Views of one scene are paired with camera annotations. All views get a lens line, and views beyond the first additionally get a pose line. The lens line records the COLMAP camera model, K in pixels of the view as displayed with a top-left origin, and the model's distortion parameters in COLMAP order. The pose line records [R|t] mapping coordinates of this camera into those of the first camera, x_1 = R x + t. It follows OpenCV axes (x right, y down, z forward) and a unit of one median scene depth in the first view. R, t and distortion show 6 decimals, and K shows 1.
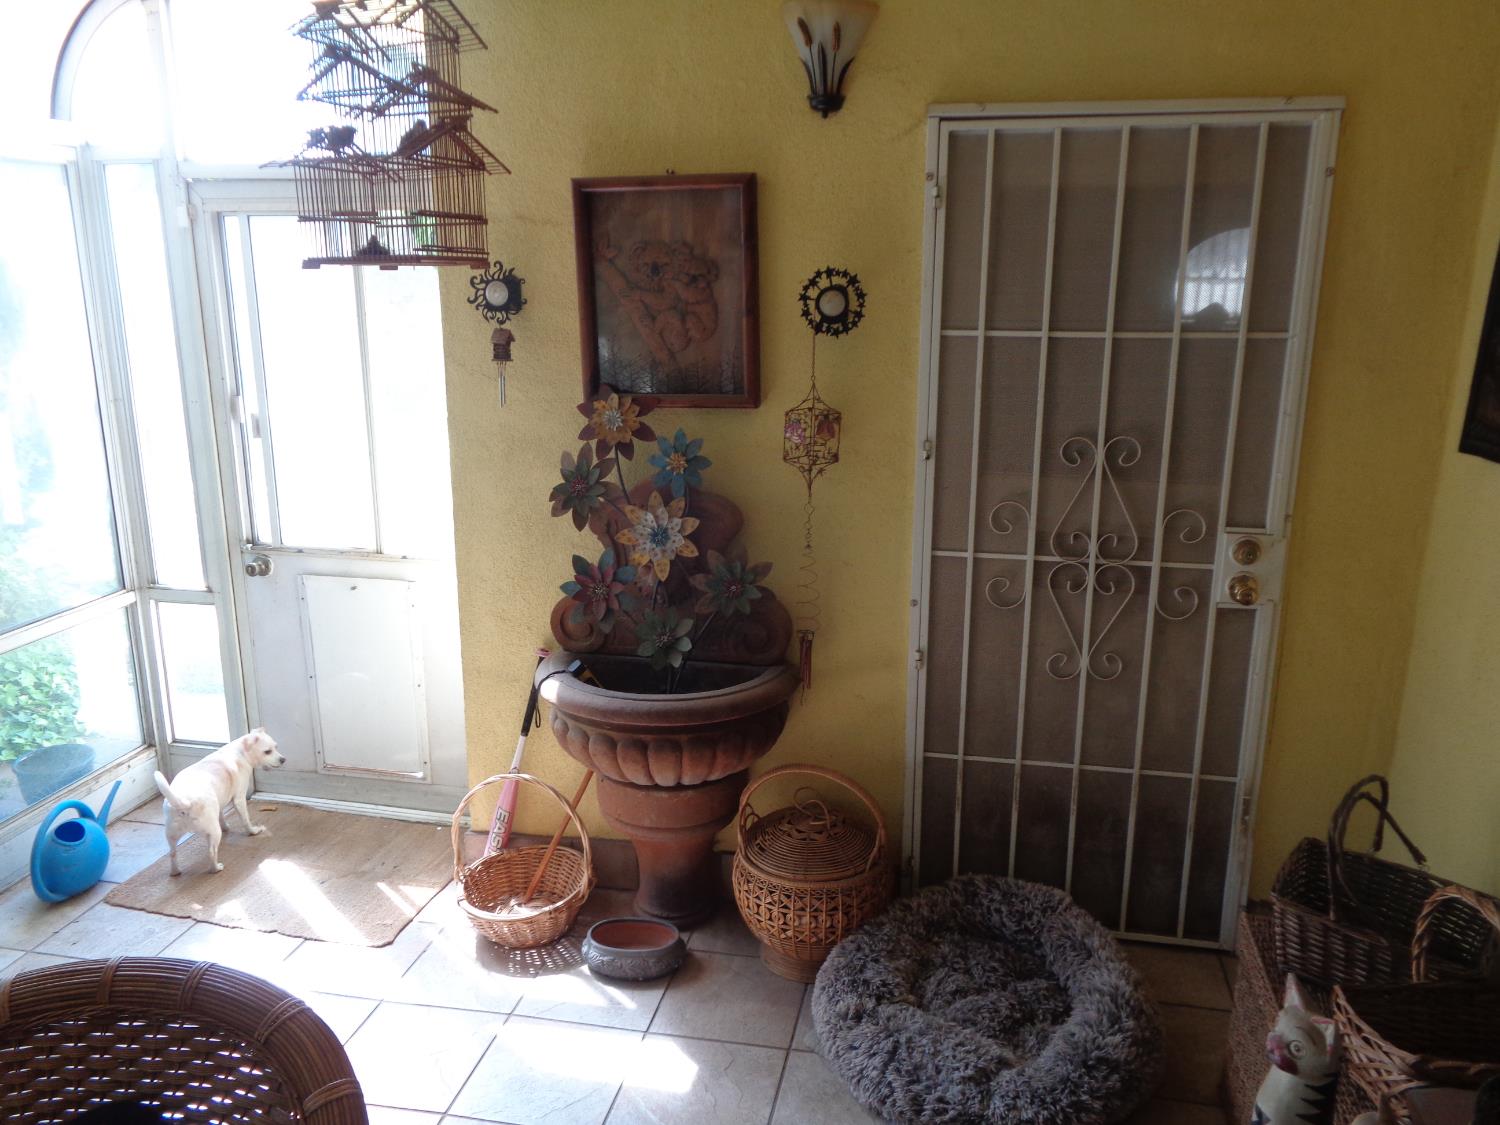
lens RADIAL K [[1123.2, 0, 750.1], [0, 1123.2, 558.5], [0, 0, 1]] dist [0.002609, -0.003493]
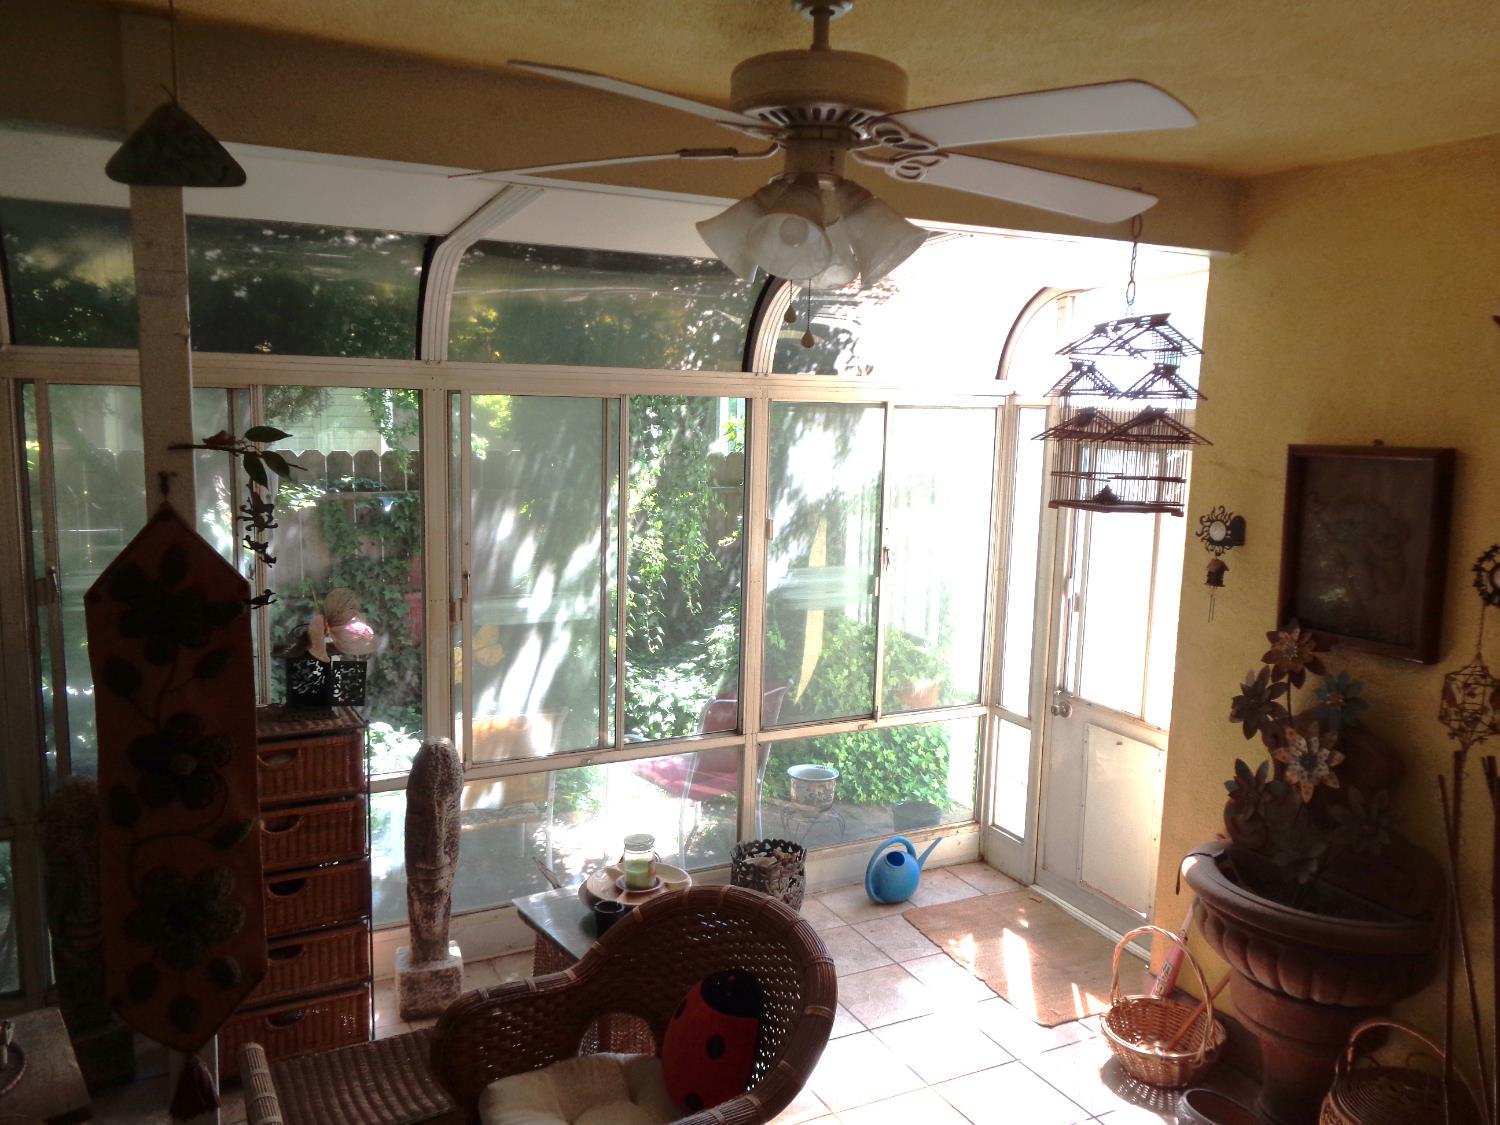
lens RADIAL K [[1123.2, 0, 750.1], [0, 1123.2, 558.5], [0, 0, 1]] dist [0.002609, -0.003493]
pose [[0.620216, 0.120017, -0.775195, 0.397492], [-0.217631, 0.975759, -0.023053, -0.067239], [0.753637, 0.183004, 0.631301, -0.140224]]
